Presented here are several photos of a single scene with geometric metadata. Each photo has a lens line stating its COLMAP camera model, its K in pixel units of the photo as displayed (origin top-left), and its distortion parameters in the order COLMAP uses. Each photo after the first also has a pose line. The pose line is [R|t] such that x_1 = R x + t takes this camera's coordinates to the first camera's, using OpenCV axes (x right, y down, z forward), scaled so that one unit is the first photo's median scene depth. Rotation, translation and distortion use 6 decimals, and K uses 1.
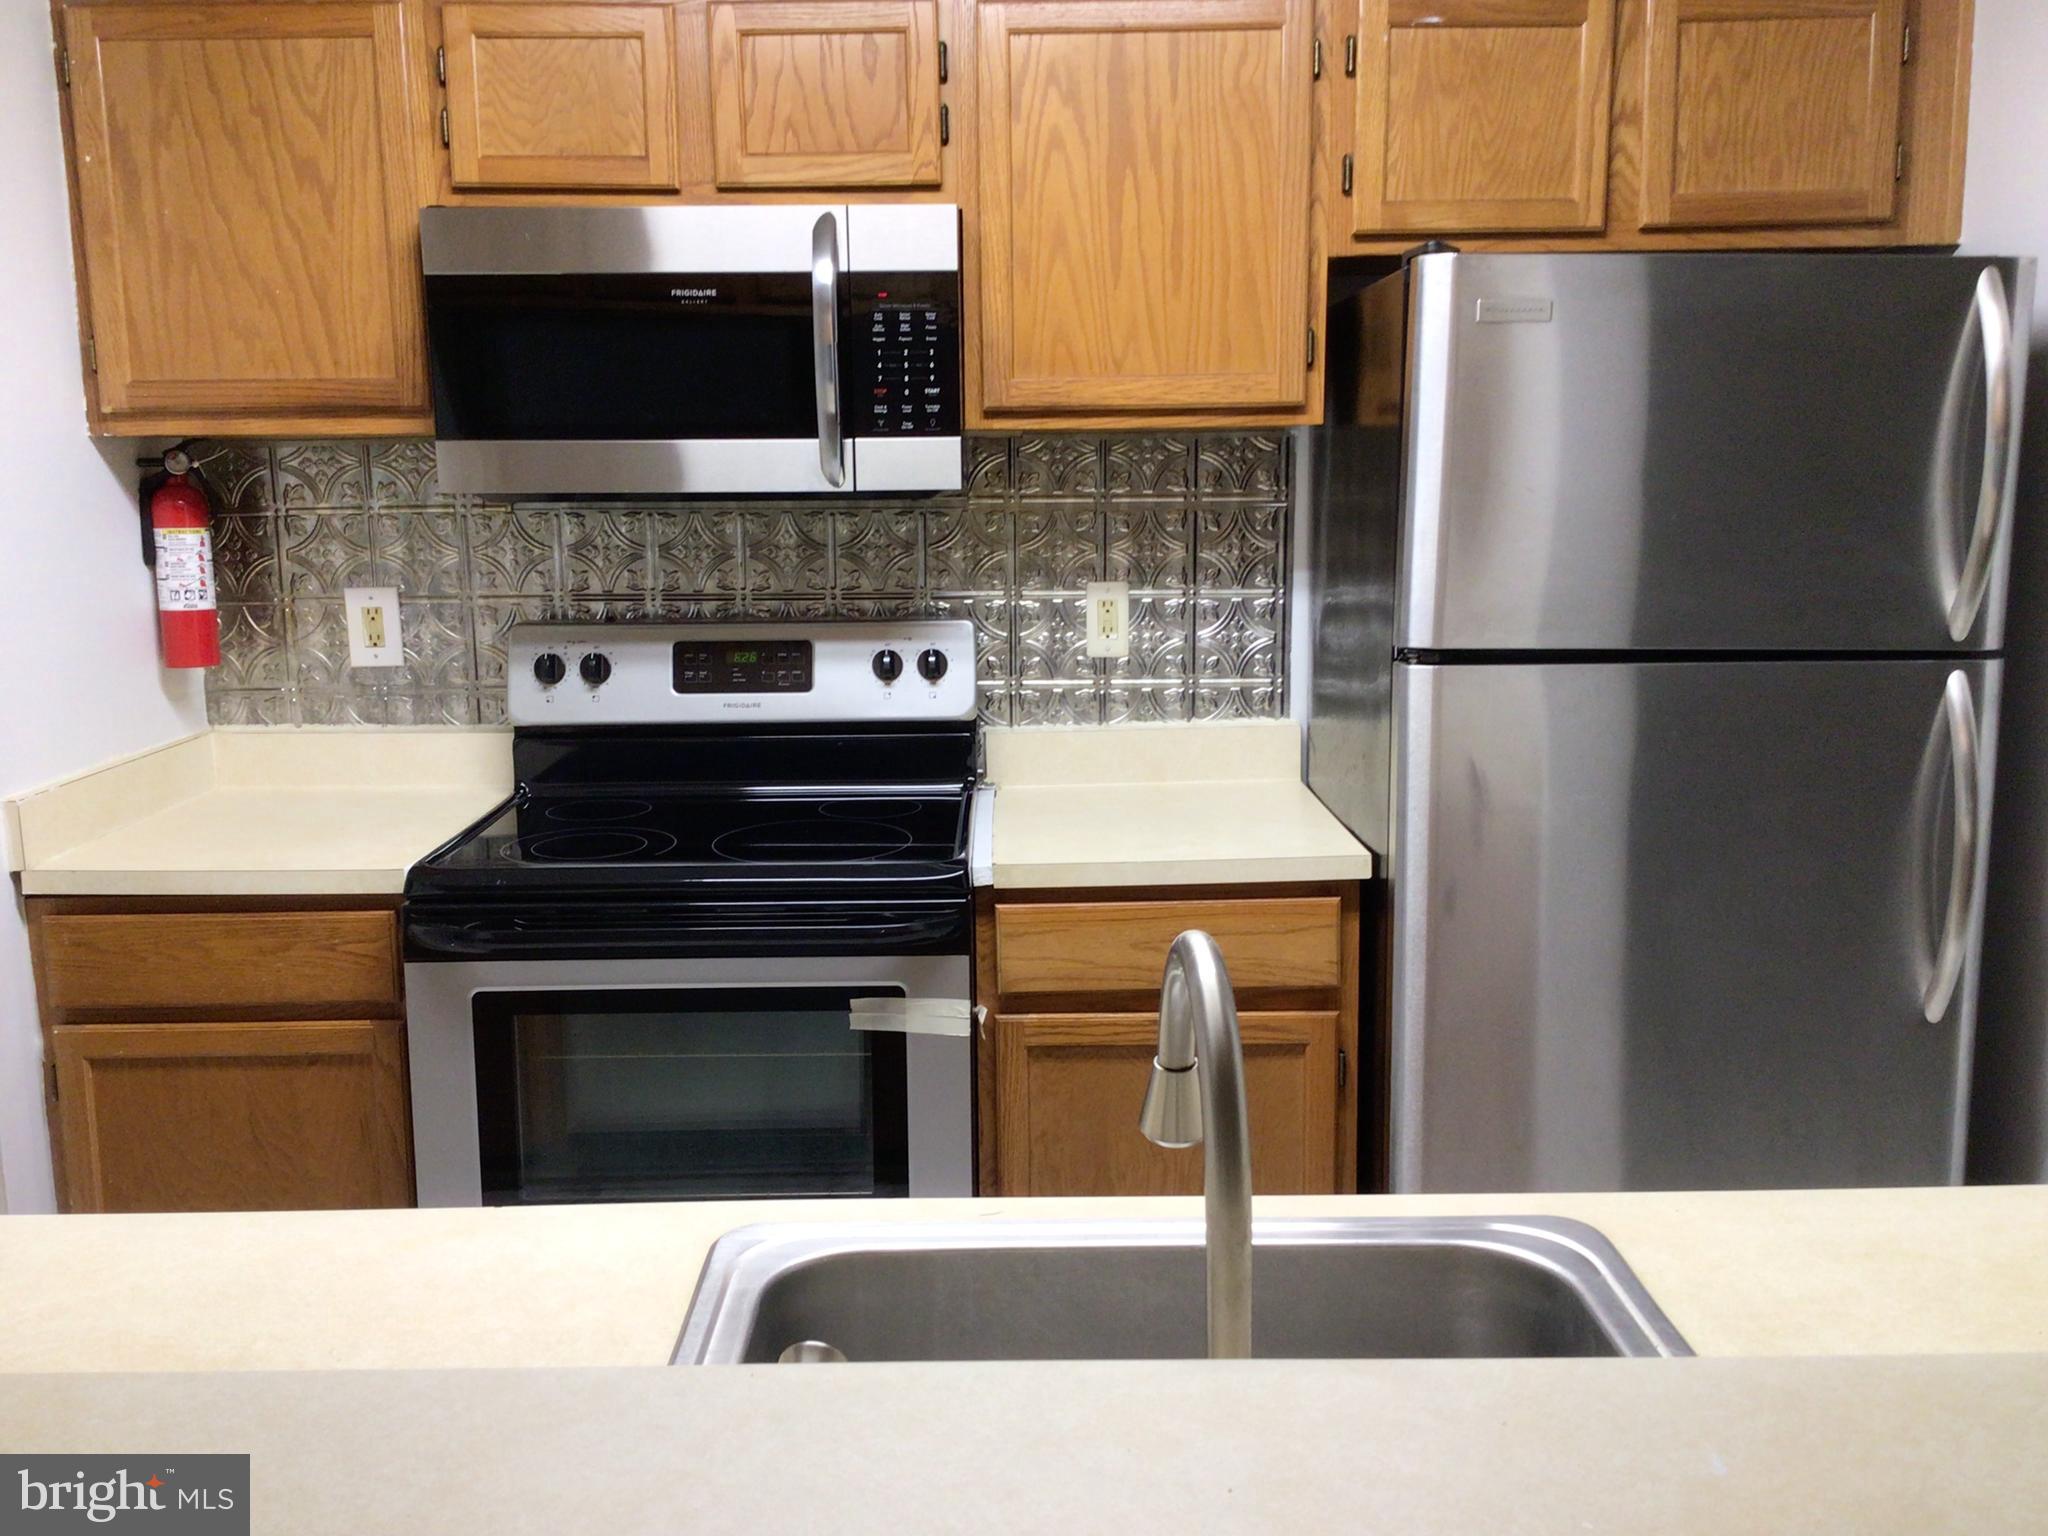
lens RADIAL K [[1846.9, 0, 1024.0], [0, 1846.9, 768.0], [0, 0, 1]] dist [0.069450, -0.291371]
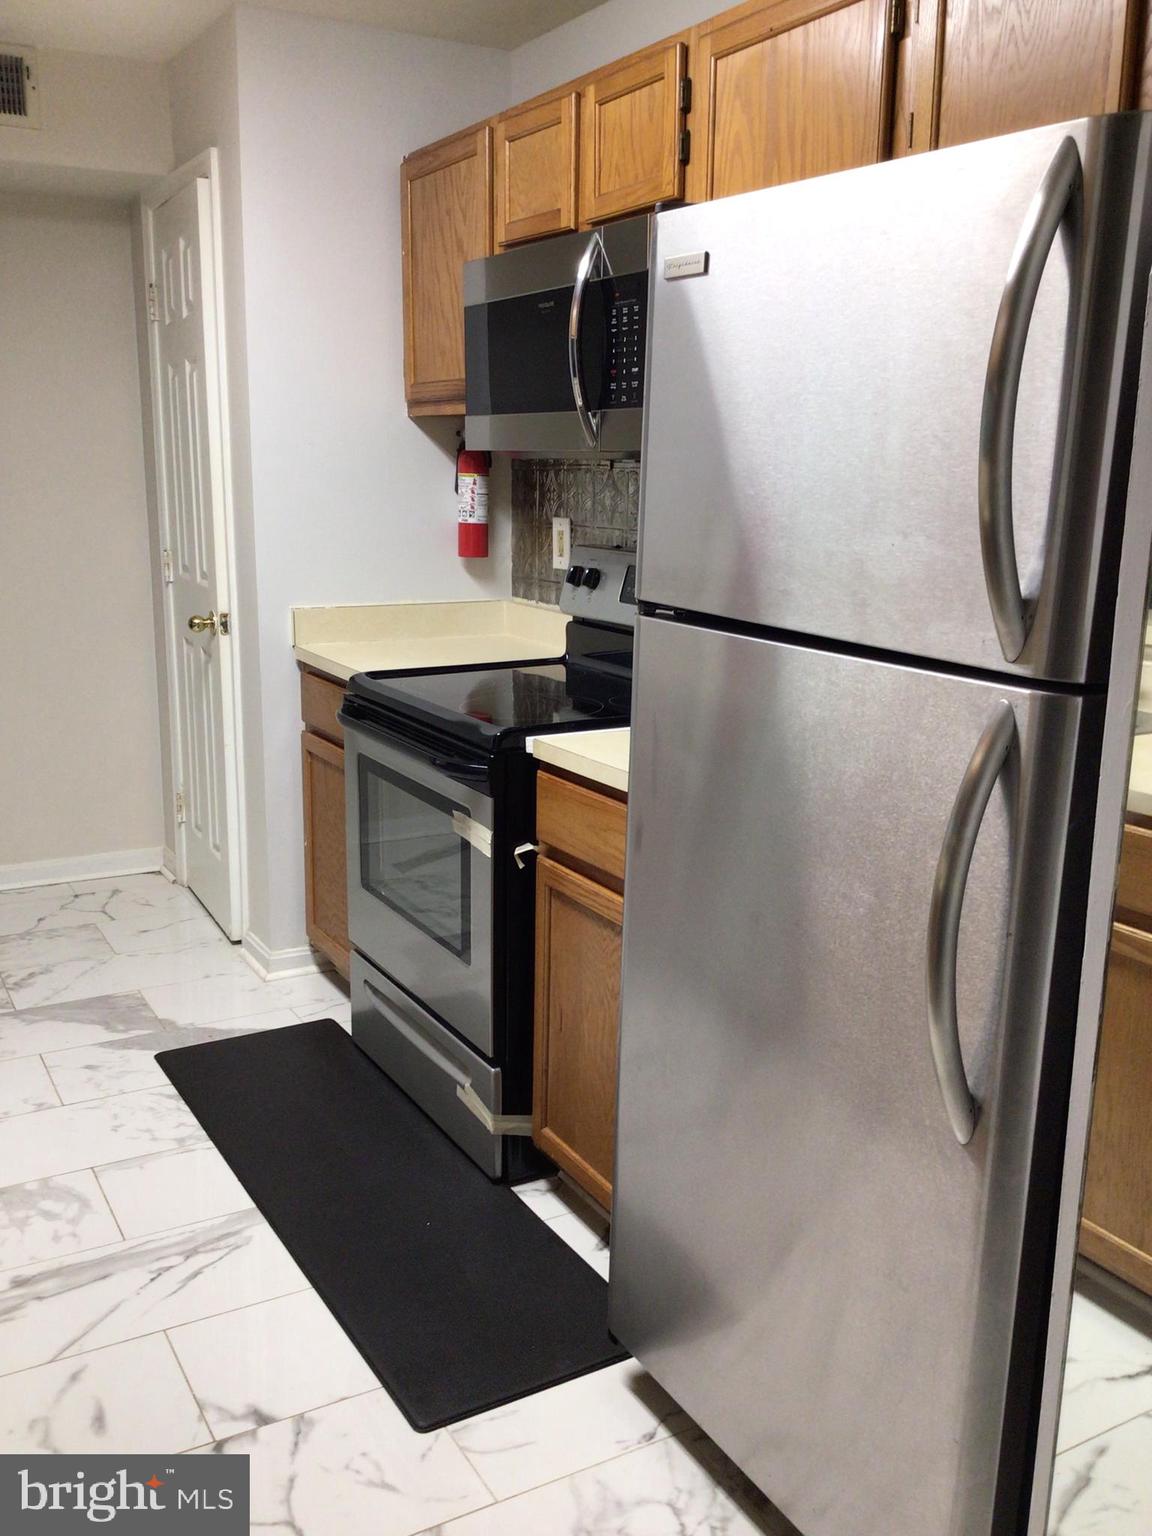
lens RADIAL K [[1385.2, 0, 576.0], [0, 1385.2, 768.0], [0, 0, 1]] dist [0.069450, -0.291371]
pose [[0.482918, 0.202624, -0.851900, 0.779437], [-0.164332, 0.976546, 0.139116, -0.065830], [0.860107, 0.072813, 0.504890, 0.513379]]
